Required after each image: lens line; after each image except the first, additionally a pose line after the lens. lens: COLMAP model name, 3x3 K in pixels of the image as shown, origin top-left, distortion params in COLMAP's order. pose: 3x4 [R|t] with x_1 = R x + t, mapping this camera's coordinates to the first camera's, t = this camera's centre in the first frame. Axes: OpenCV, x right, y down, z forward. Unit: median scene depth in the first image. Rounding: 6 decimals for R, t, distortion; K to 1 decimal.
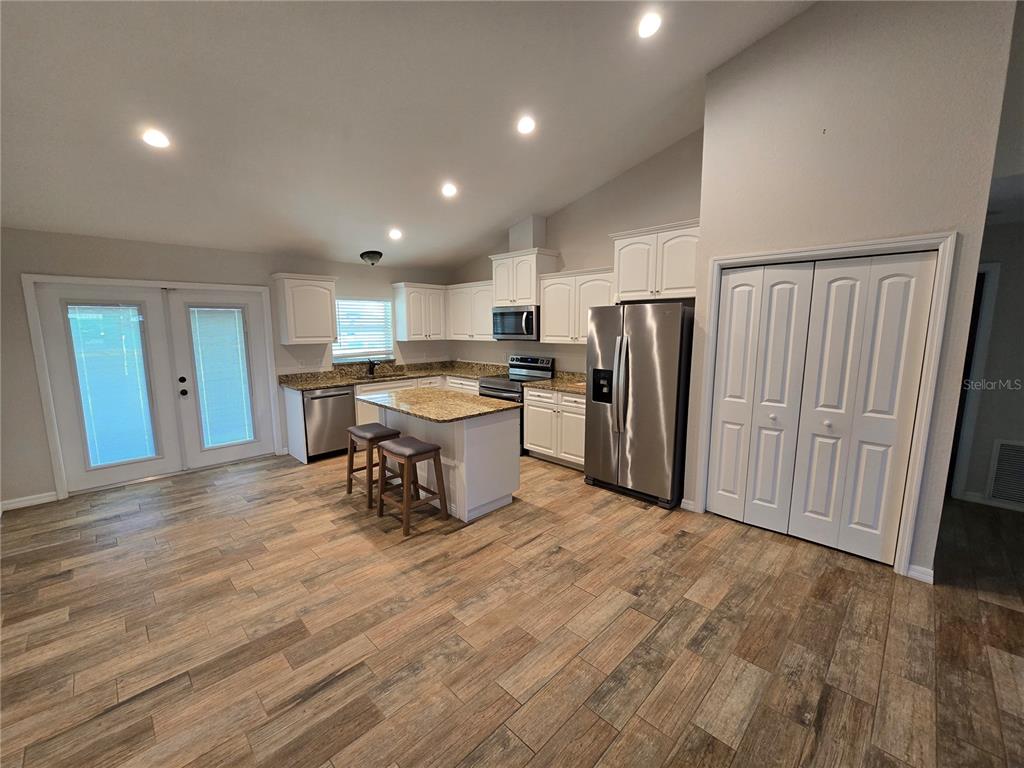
lens RADIAL K [[421.0, 0, 507.4], [0, 421.0, 386.0], [0, 0, 1]] dist [-0.007637, 0.002429]
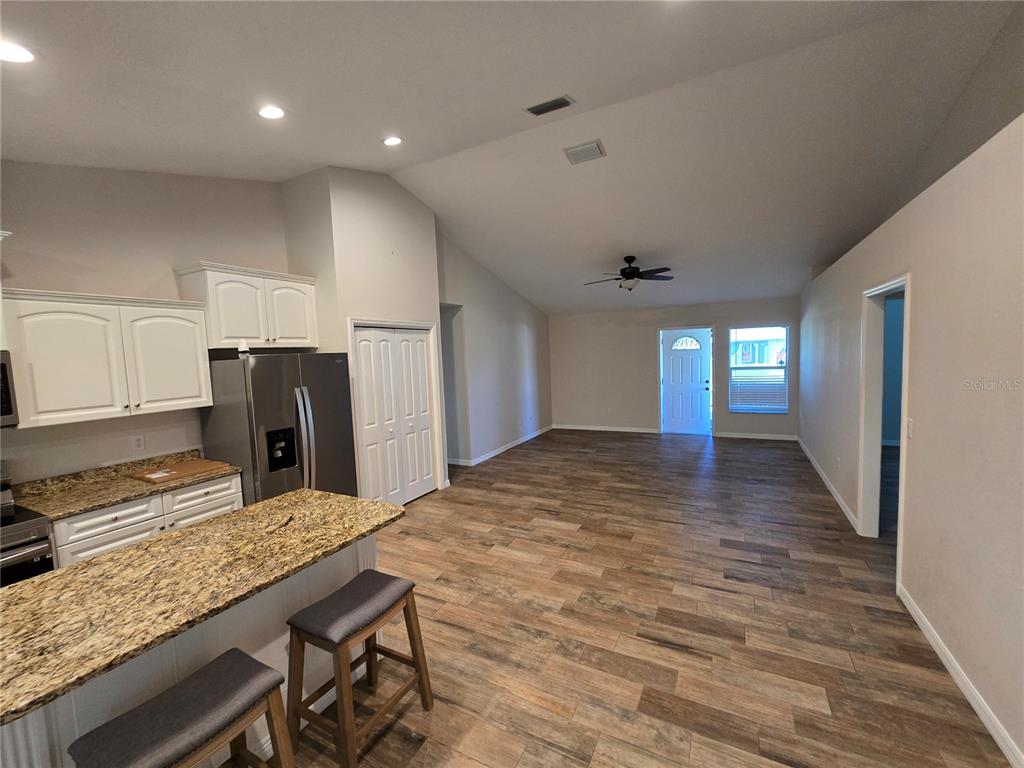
lens RADIAL K [[421.0, 0, 512.8], [0, 421.0, 383.2], [0, 0, 1]] dist [-0.007637, 0.002429]
pose [[-0.303957, -0.054524, 0.951124, -0.810561], [0.177796, 0.977574, 0.112860, -0.163153], [-0.935948, 0.203411, -0.287446, 0.913964]]
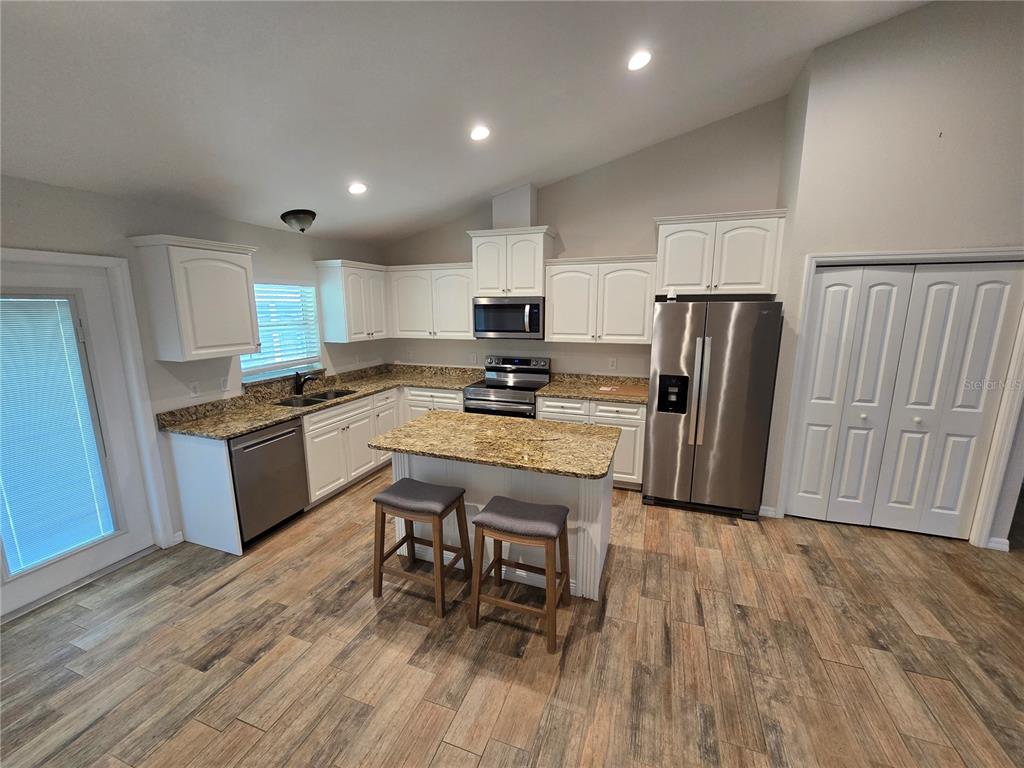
lens RADIAL K [[421.0, 0, 508.0], [0, 421.0, 385.9], [0, 0, 1]] dist [-0.007637, 0.002429]
pose [[0.903656, -0.079230, 0.420867, -0.523285], [0.060595, 0.996505, 0.057492, -0.102415], [-0.423951, -0.026450, 0.905299, 0.413319]]
